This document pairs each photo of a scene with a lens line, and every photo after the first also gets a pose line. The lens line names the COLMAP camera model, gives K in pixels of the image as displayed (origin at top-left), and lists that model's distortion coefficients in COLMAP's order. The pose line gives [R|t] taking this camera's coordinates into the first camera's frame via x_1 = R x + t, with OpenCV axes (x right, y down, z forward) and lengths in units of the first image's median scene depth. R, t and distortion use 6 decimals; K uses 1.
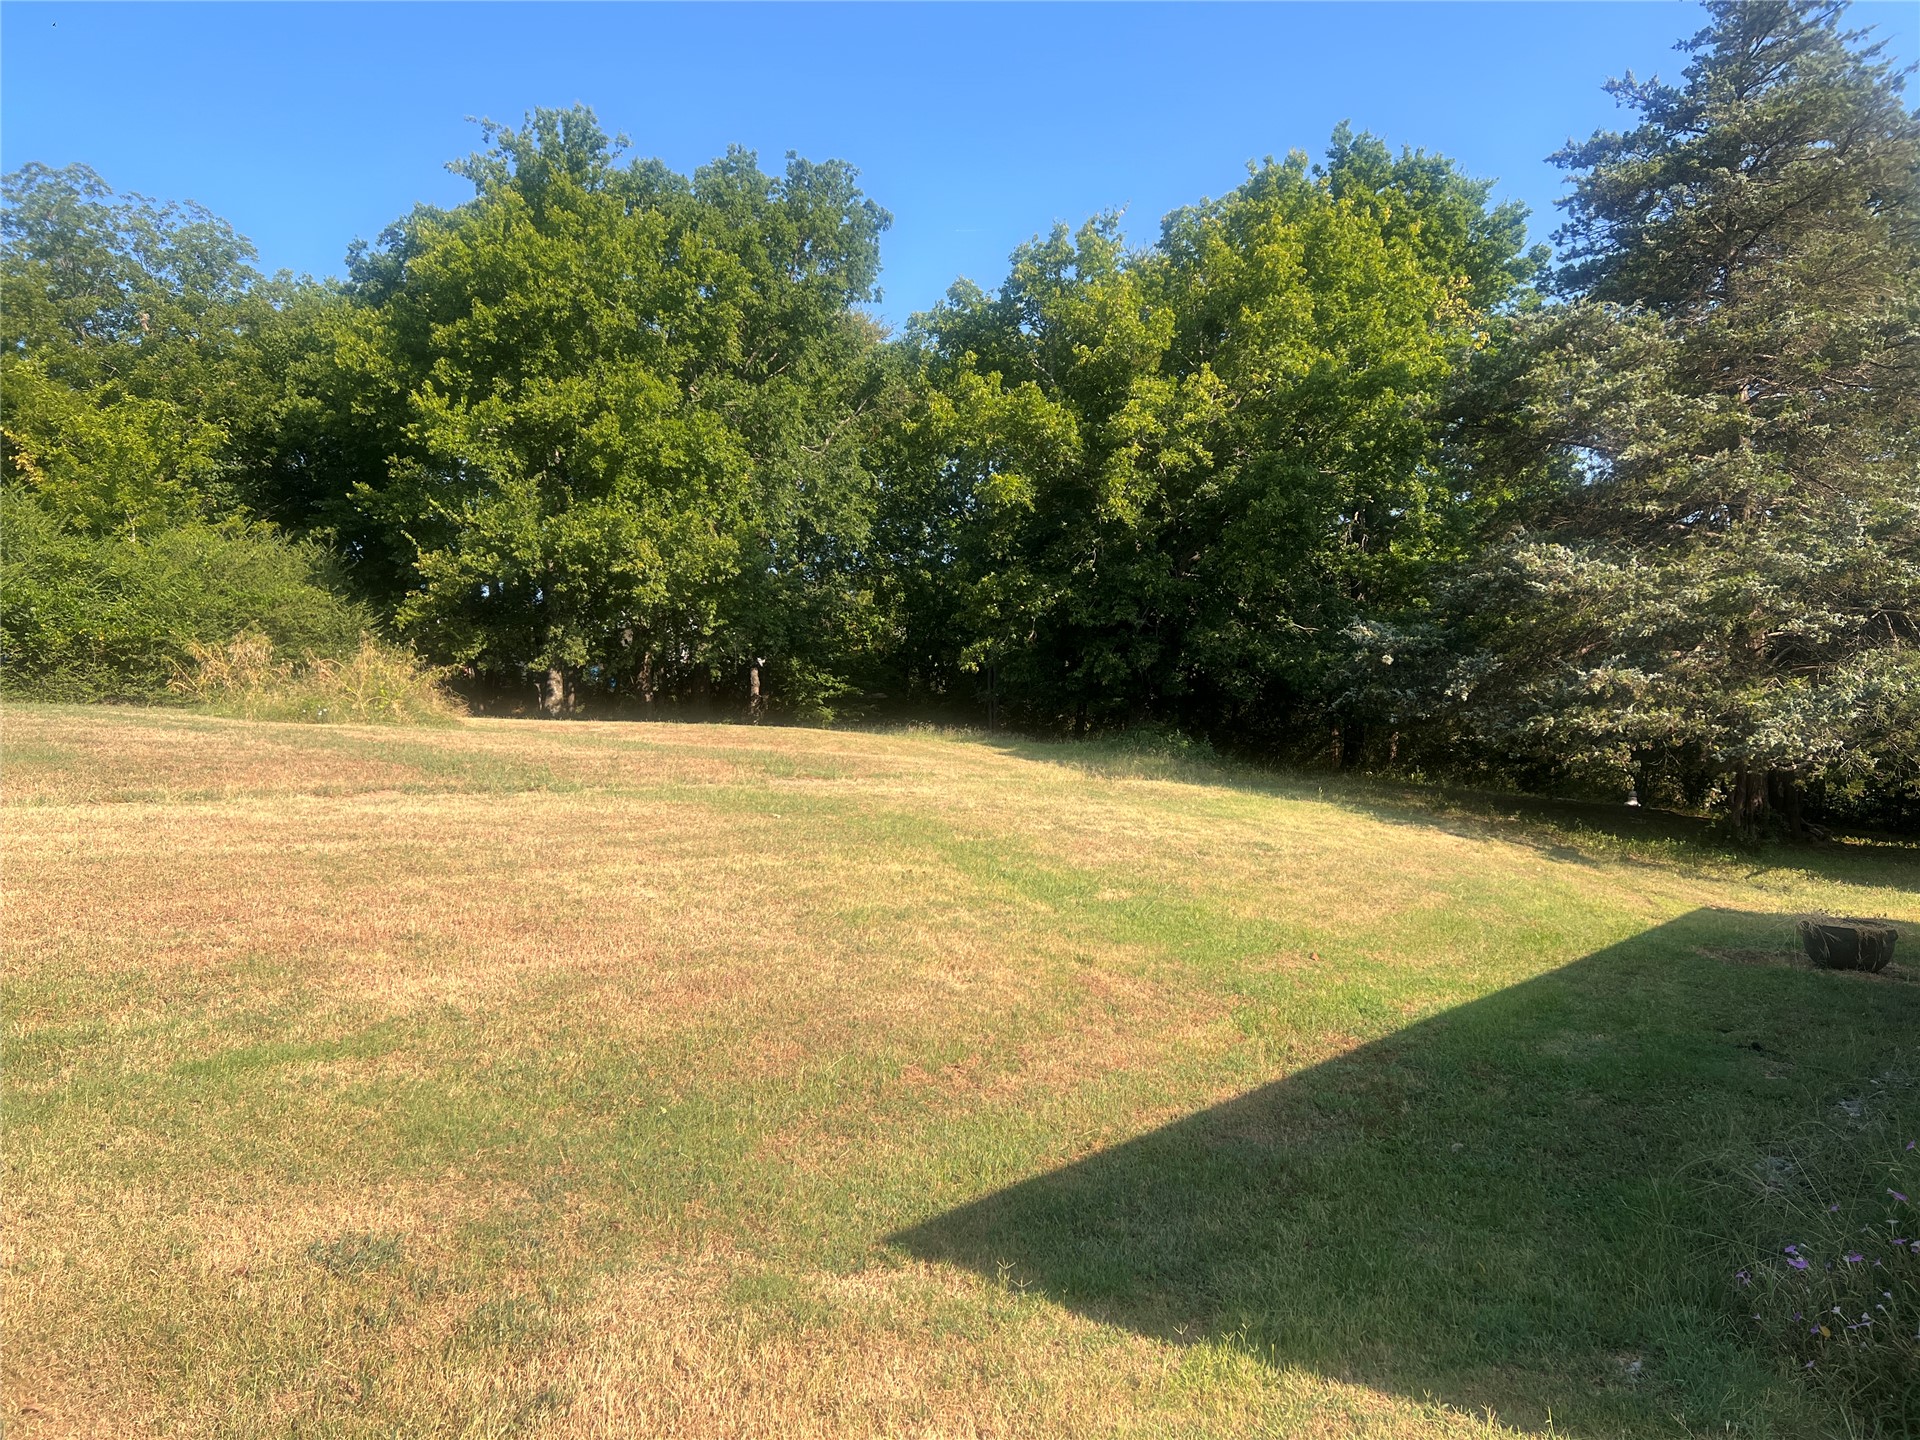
lens RADIAL K [[1450.5, 0, 966.4], [0, 1450.5, 719.6], [0, 0, 1]] dist [0.073423, -0.083388]
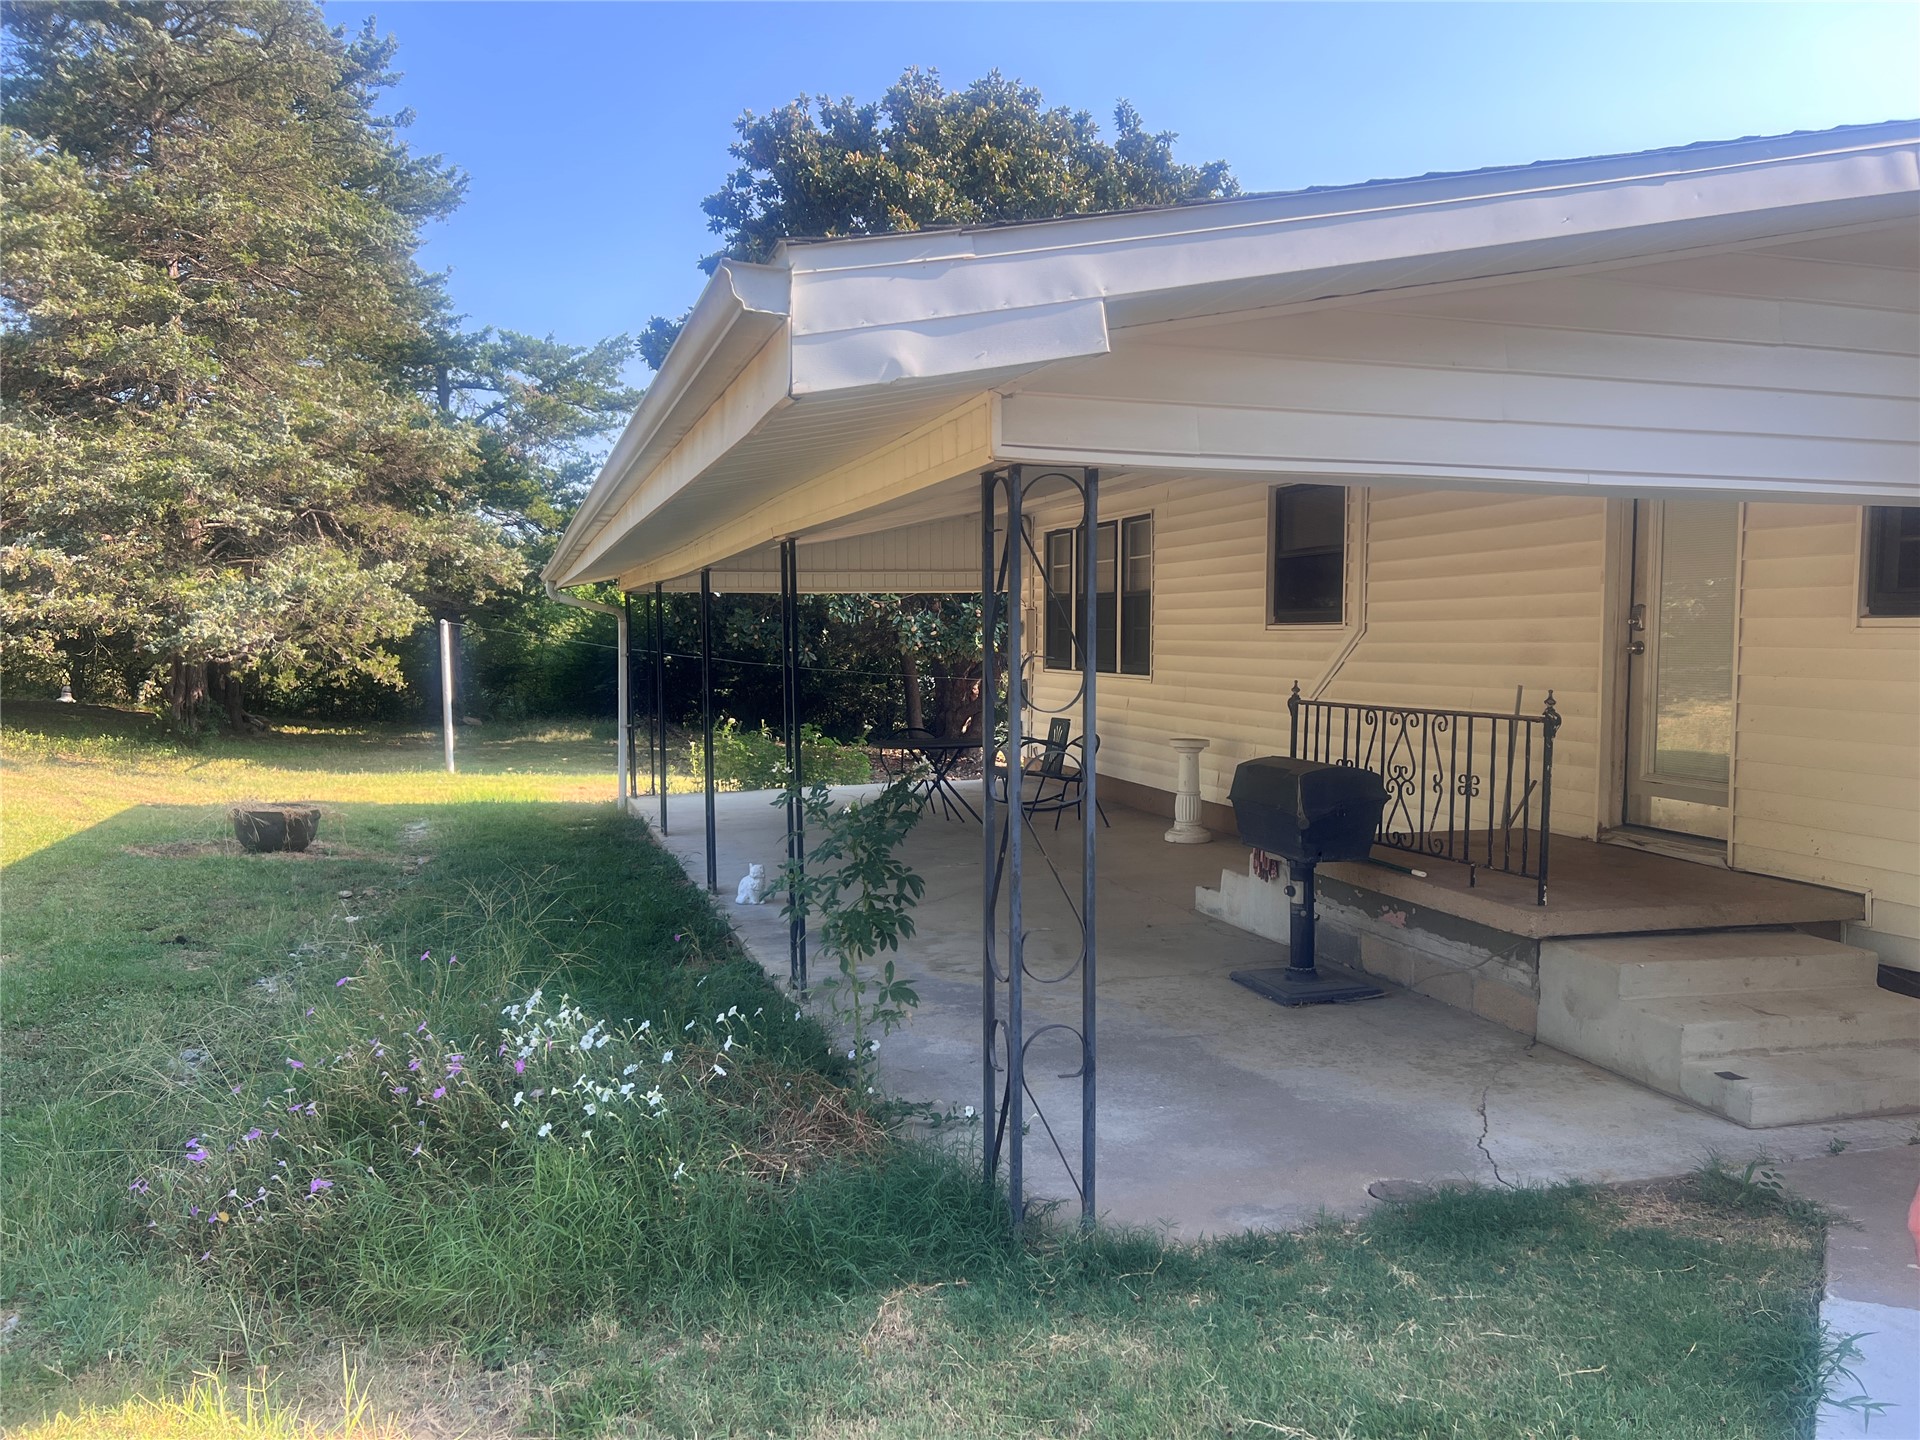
lens RADIAL K [[1450.5, 0, 975.5], [0, 1450.5, 726.4], [0, 0, 1]] dist [0.073423, -0.083388]
pose [[0.561060, -0.038296, 0.826889, 0.015537], [-0.025039, 0.997687, 0.063195, 0.002594], [-0.827396, -0.056160, 0.558803, 0.011563]]
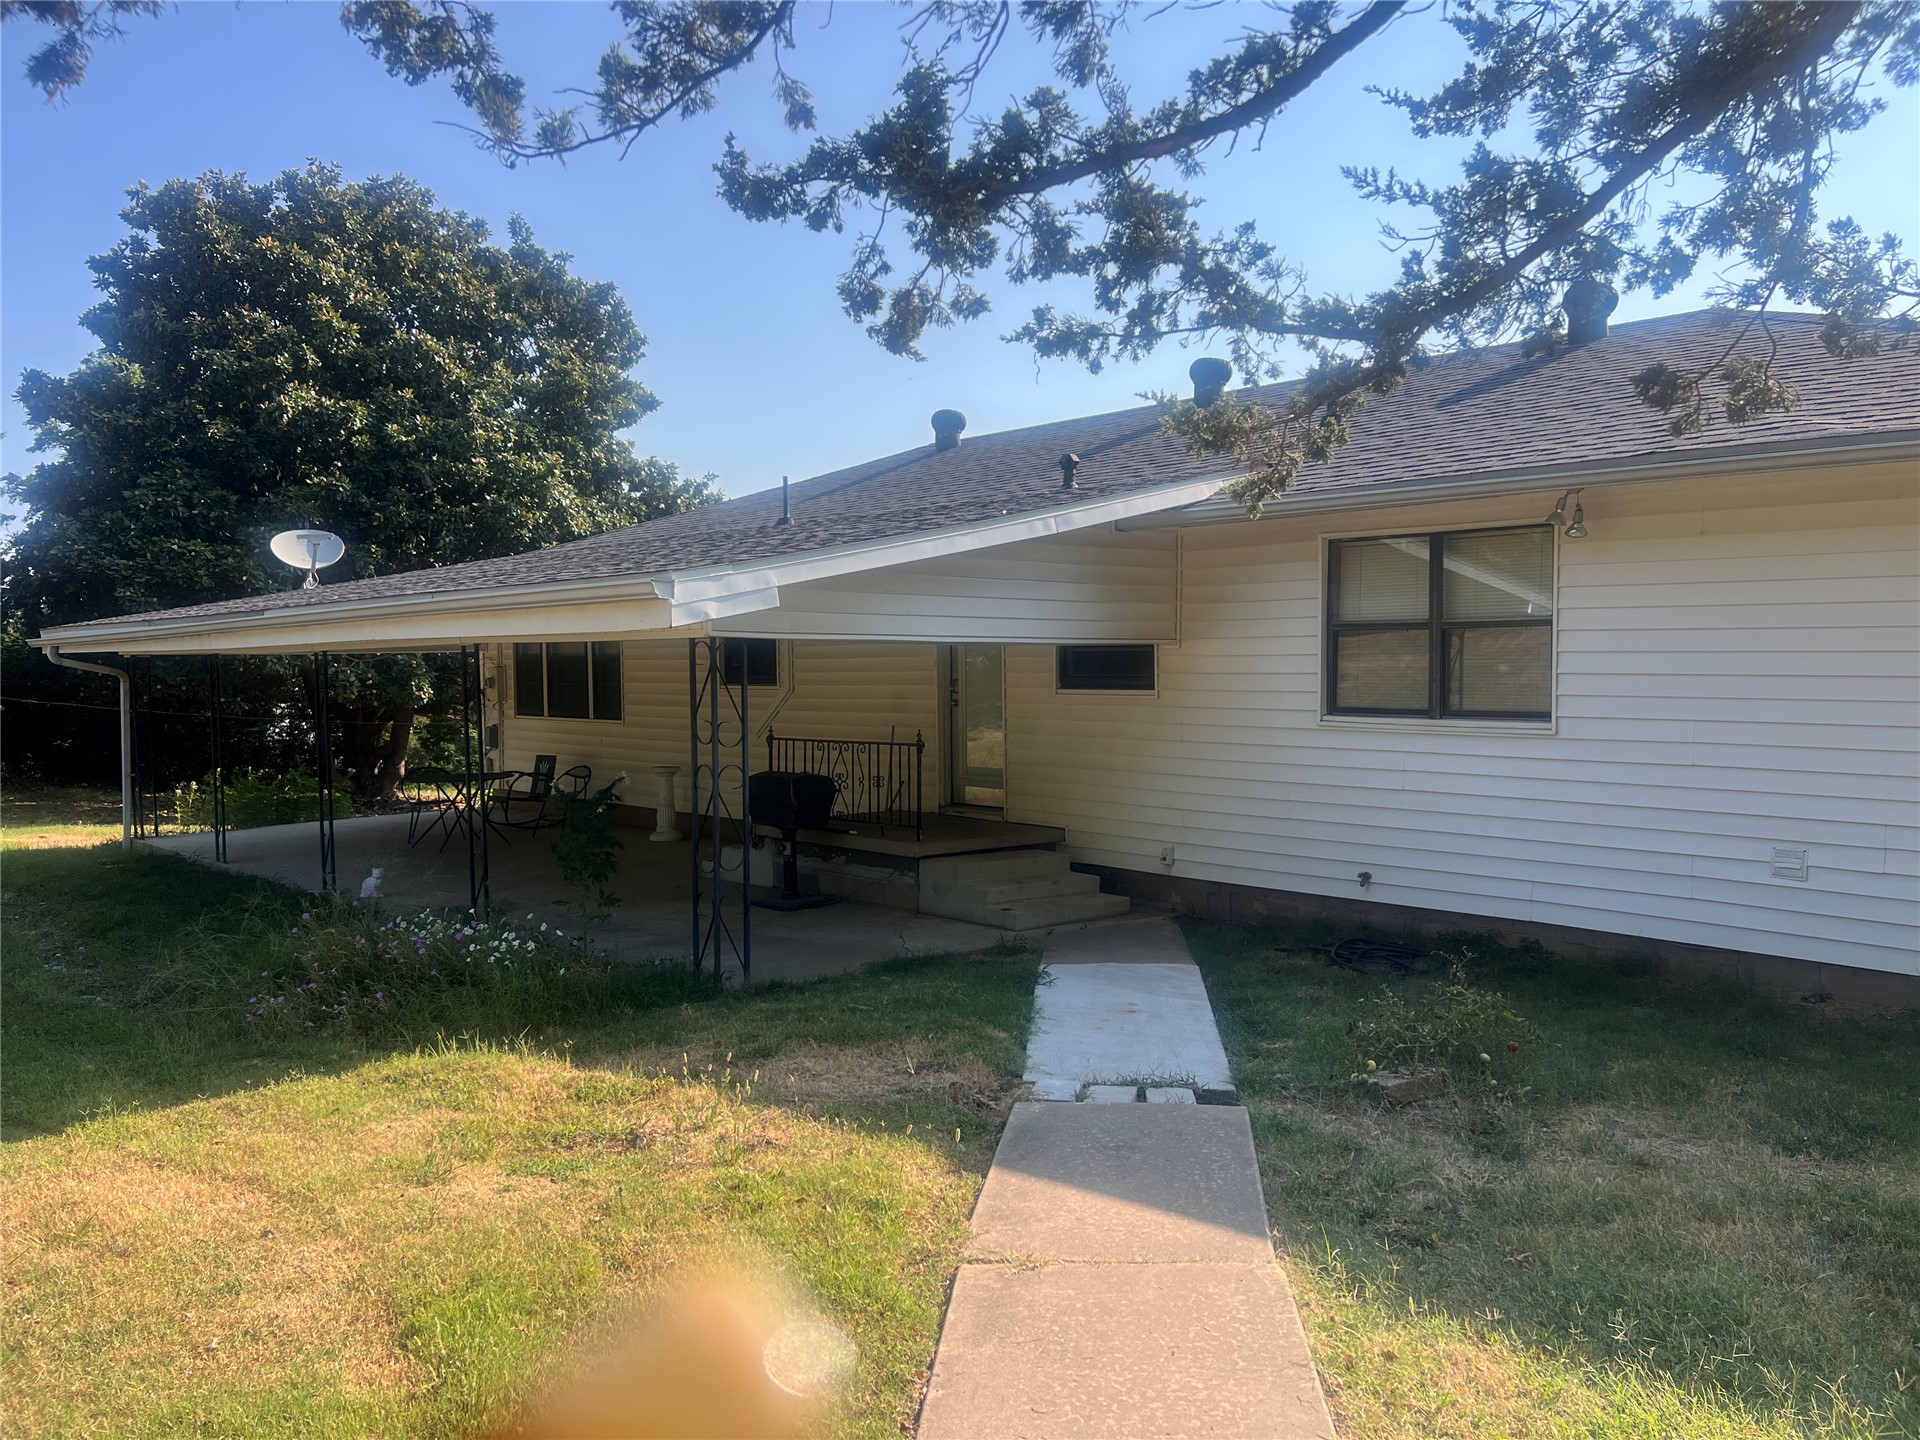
lens RADIAL K [[1450.5, 0, 955.6], [0, 1450.5, 724.3], [0, 0, 1]] dist [0.073423, -0.083388]
pose [[0.156782, -0.027474, 0.987251, -0.370163], [-0.015492, 0.999422, 0.030273, -0.014557], [-0.987512, -0.020041, 0.156265, -0.039448]]
